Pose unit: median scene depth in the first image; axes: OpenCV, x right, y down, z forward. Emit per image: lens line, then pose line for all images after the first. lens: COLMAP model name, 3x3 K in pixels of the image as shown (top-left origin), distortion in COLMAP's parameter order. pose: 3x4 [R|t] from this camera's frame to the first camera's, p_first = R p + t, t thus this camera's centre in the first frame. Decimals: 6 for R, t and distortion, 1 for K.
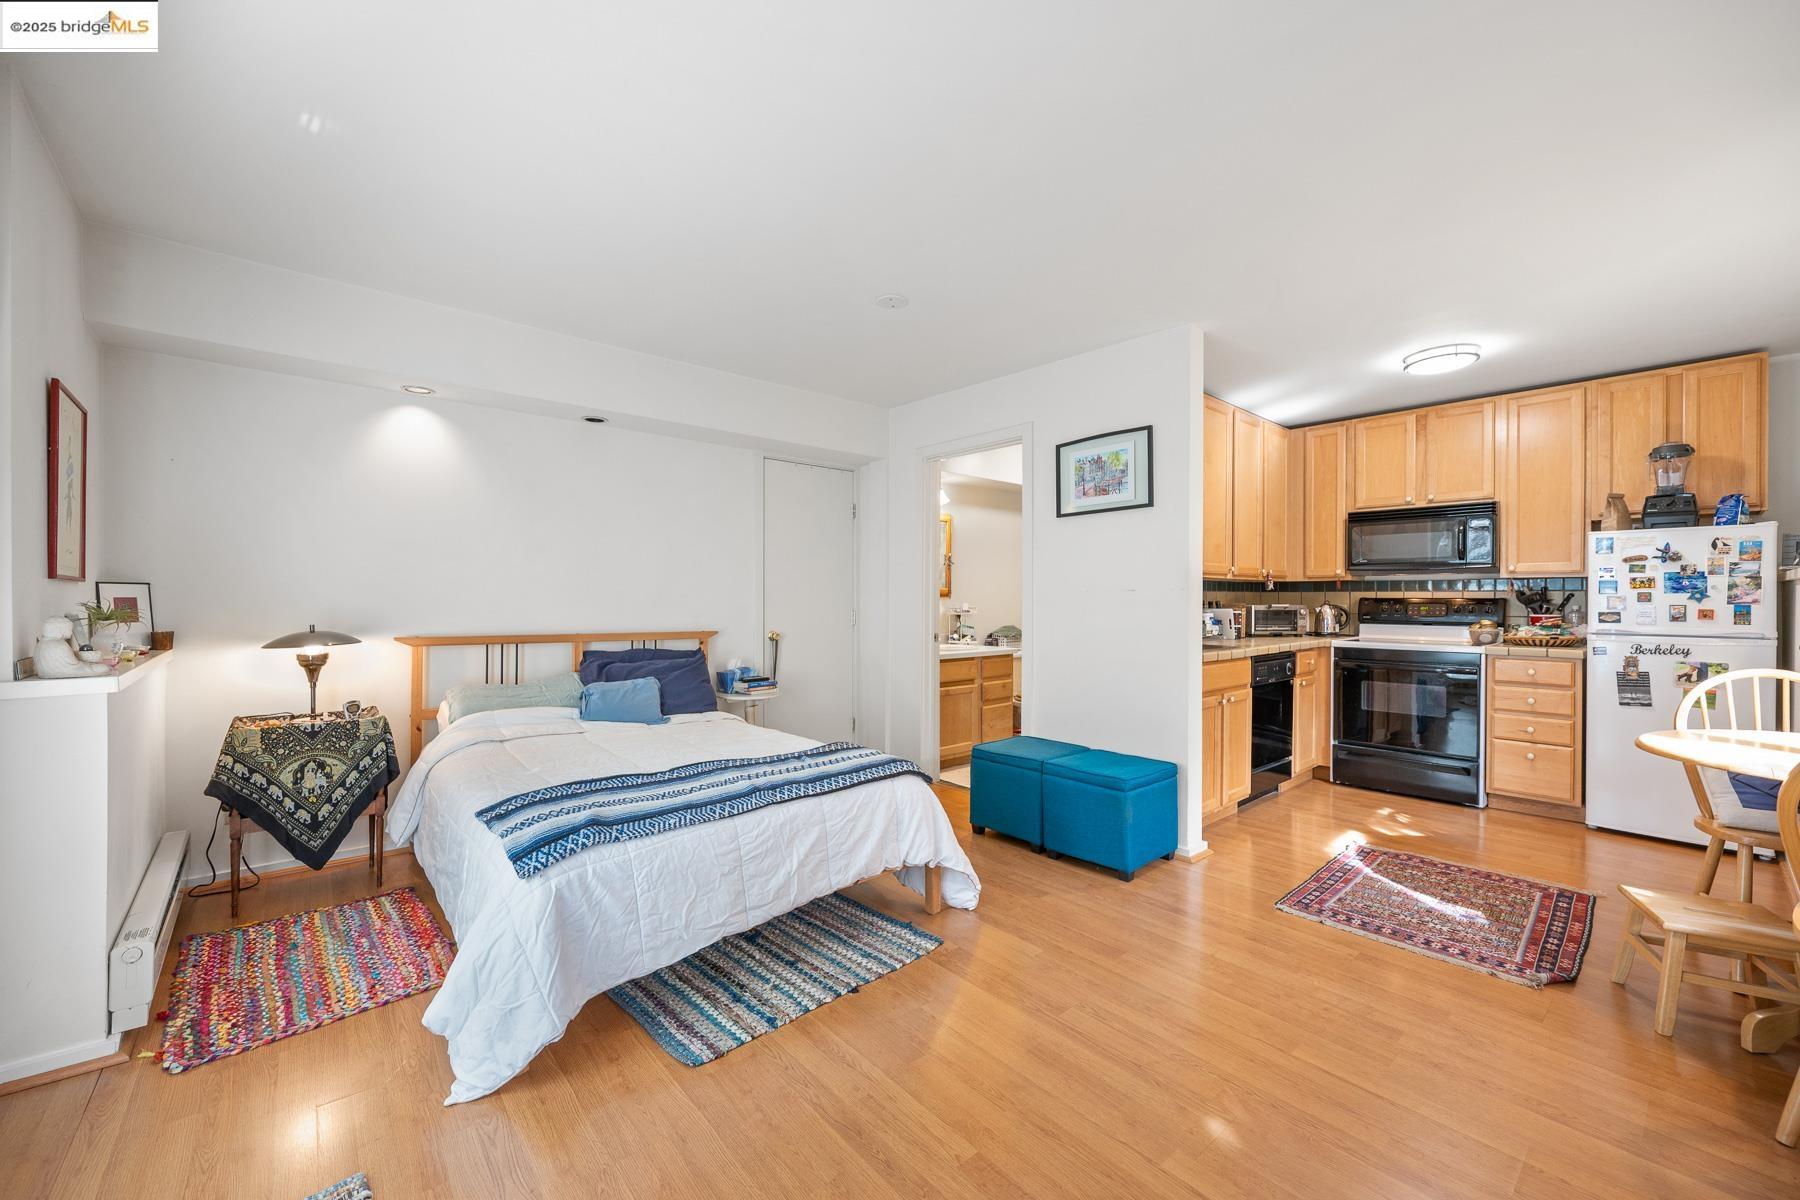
lens RADIAL K [[699.3, 0, 900.0], [0, 699.3, 600.0], [0, 0, 1]] dist [-0.001100, -0.000157]
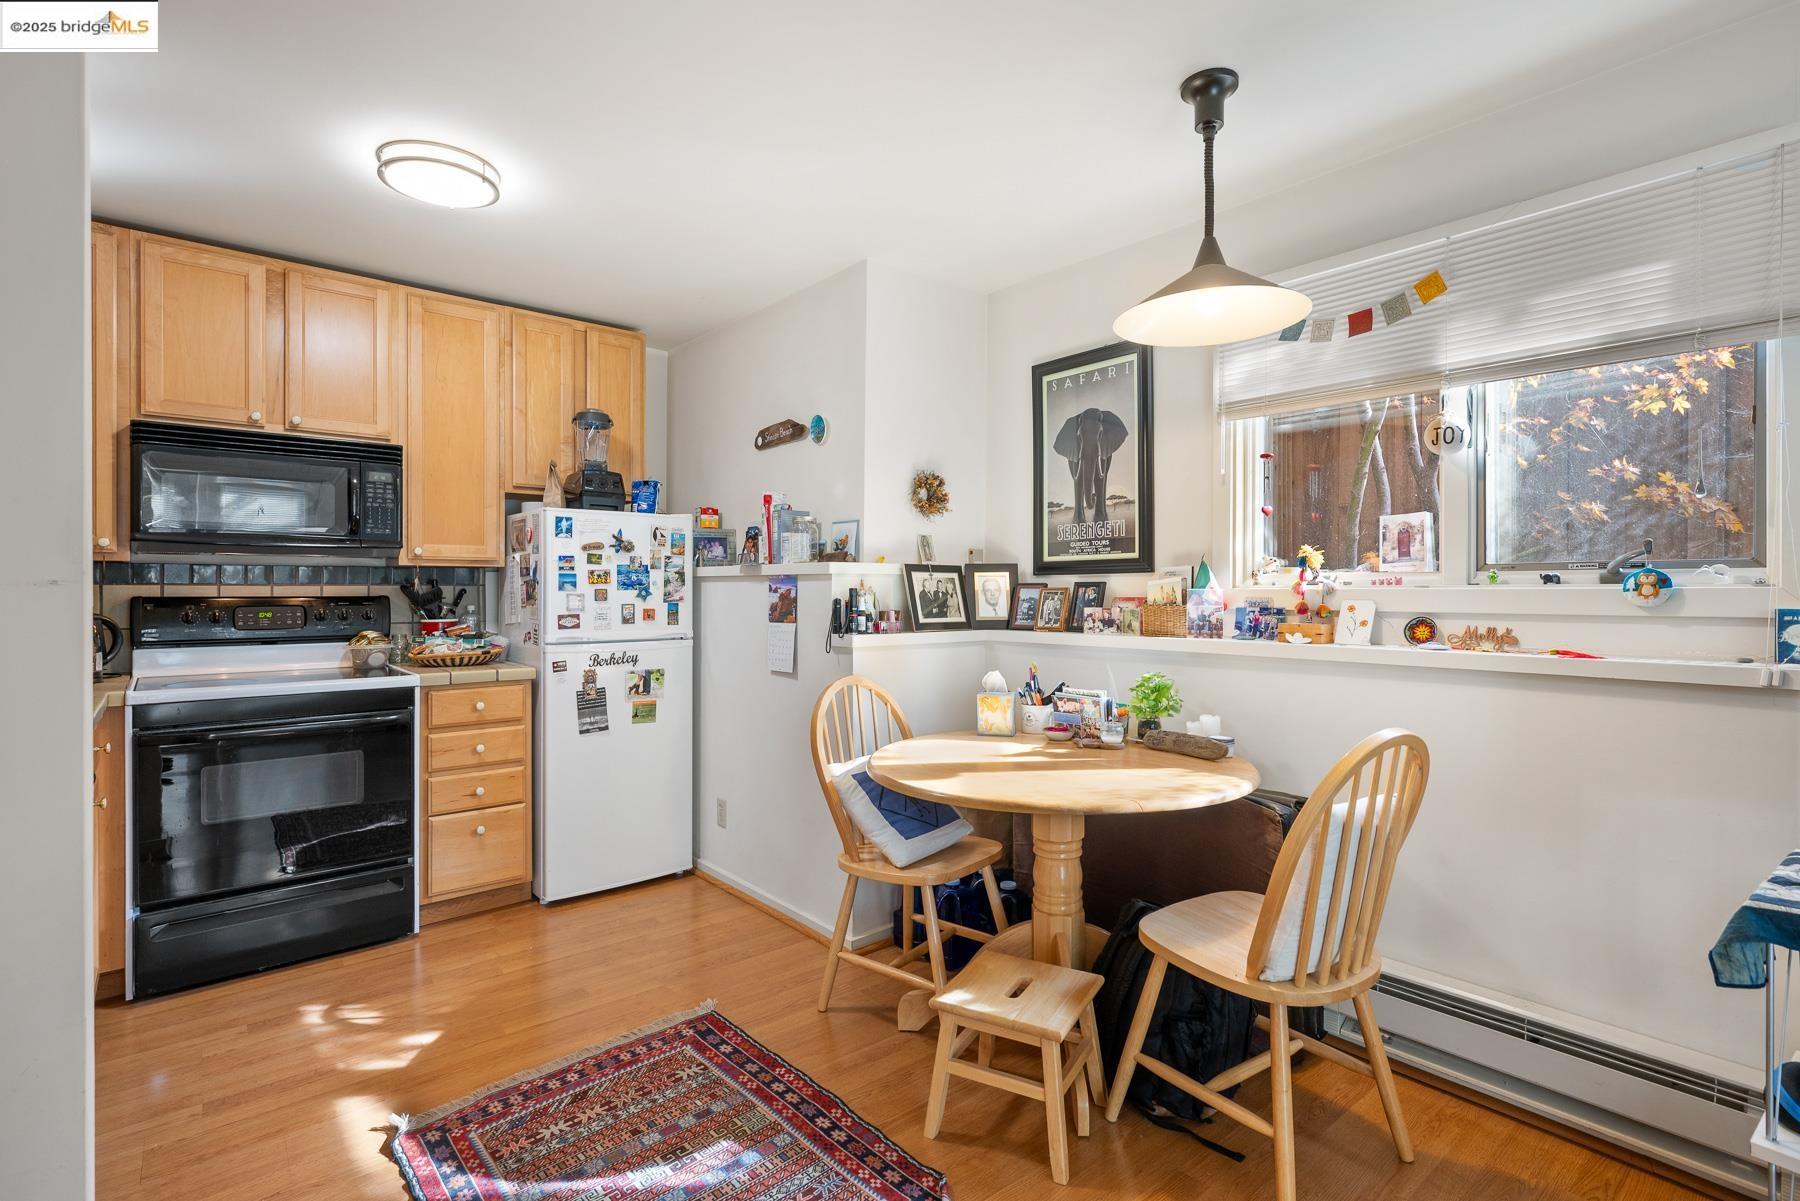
lens RADIAL K [[850.7, 0, 899.8], [0, 850.7, 592.7], [0, 0, 1]] dist [-0.001936, -0.001051]
pose [[0.024010, -0.004011, 0.999704, 0.101294], [0.004115, 0.999984, 0.003913, -0.009184], [-0.999703, 0.004019, 0.024027, 0.651982]]
